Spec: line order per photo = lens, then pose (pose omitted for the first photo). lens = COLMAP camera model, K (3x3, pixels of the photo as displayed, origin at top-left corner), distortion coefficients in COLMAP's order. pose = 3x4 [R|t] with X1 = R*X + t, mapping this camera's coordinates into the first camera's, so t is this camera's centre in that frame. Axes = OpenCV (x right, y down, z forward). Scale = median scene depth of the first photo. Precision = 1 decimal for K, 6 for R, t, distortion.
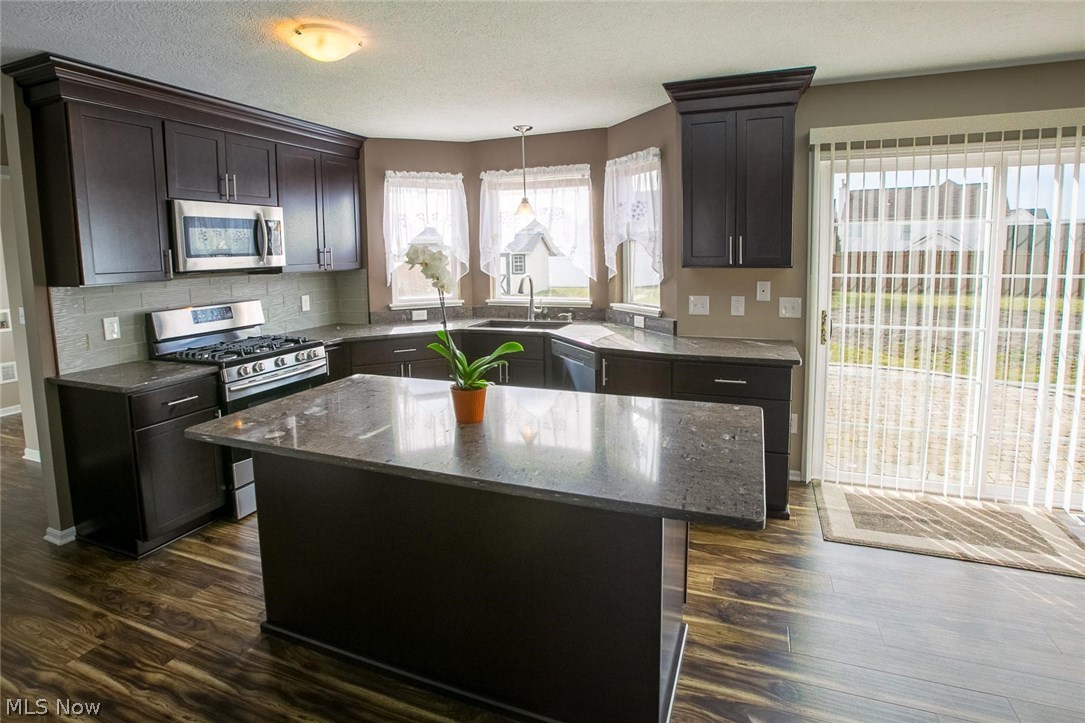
lens RADIAL K [[542.7, 0, 511.6], [0, 542.7, 358.4], [0, 0, 1]] dist [-0.031175, 0.001672]
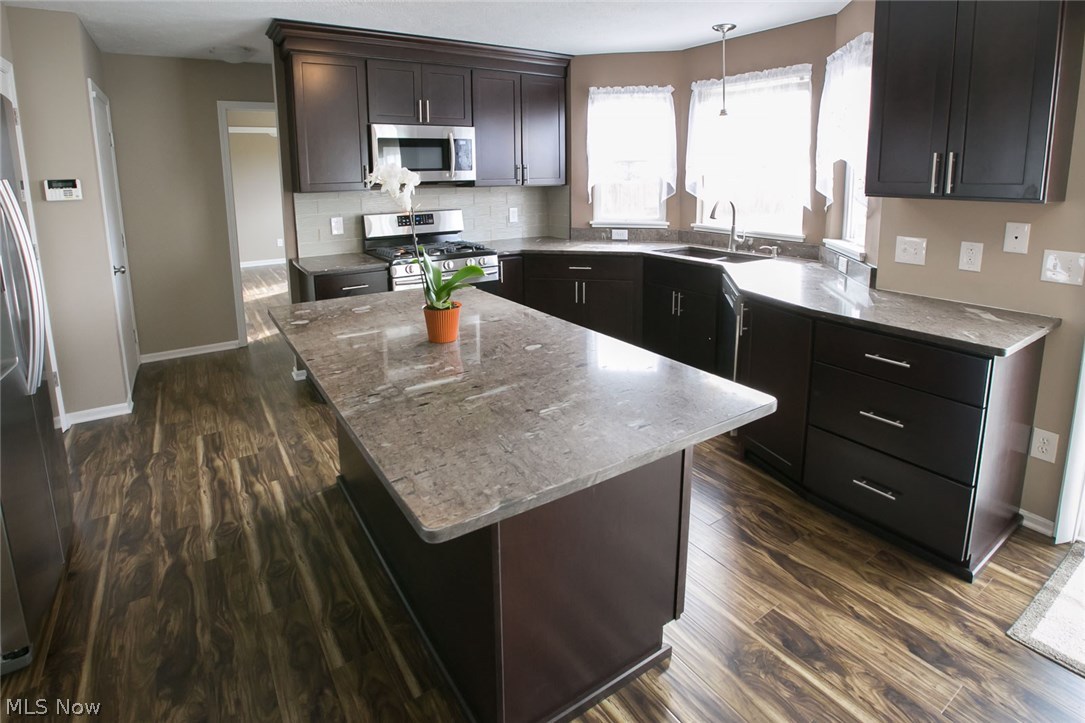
lens RADIAL K [[530.5, 0, 515.4], [0, 530.5, 291.6], [0, 0, 1]] dist [-0.041287, 0.005279]
pose [[0.833096, 0.134277, -0.536582, 0.250489], [-0.115673, 0.990931, 0.068383, -0.026635], [0.540898, 0.005098, 0.841073, 0.118426]]
